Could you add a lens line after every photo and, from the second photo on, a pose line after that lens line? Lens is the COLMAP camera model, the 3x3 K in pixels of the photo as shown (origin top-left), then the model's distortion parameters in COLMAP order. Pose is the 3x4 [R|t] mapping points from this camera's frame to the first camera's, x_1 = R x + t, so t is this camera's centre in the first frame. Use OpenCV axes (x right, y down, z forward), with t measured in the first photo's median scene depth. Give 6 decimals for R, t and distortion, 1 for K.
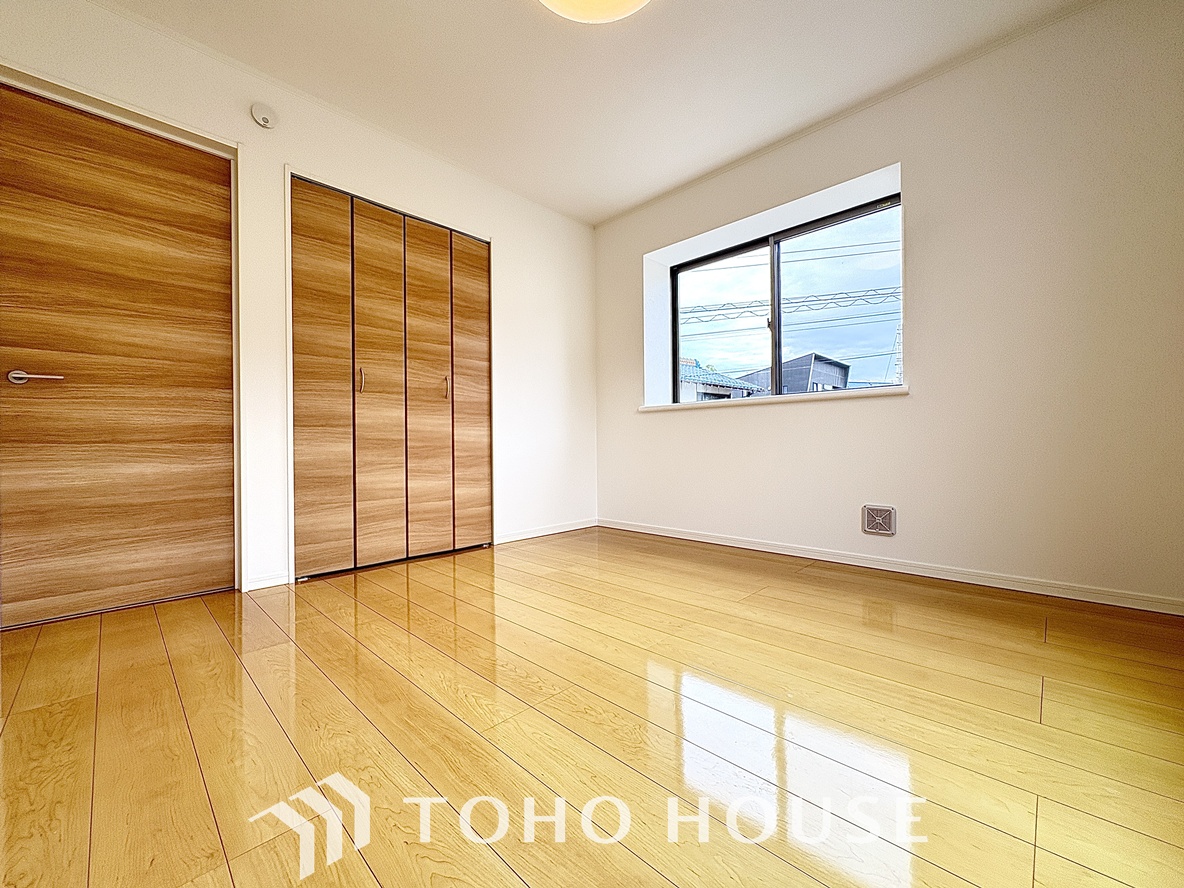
lens RADIAL K [[472.9, 0, 592.5], [0, 472.9, 444.0], [0, 0, 1]] dist [-0.000114, 0.001082]
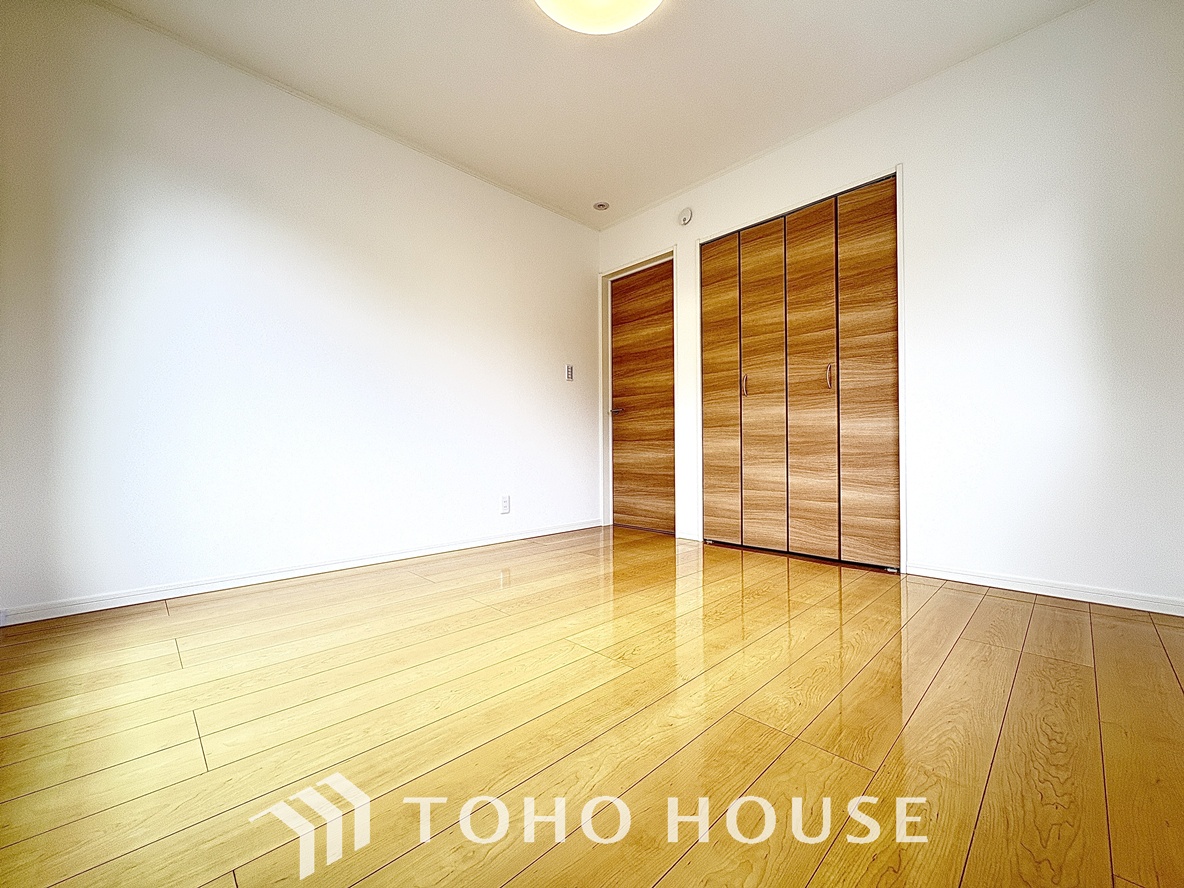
lens RADIAL K [[472.9, 0, 592.7], [0, 472.9, 443.8], [0, 0, 1]] dist [-0.000114, 0.001082]
pose [[-0.017523, 0.000202, -0.999846, 0.683724], [0.006725, 0.999977, 0.000084, 0.006292], [0.999824, -0.006722, -0.017524, 0.649581]]
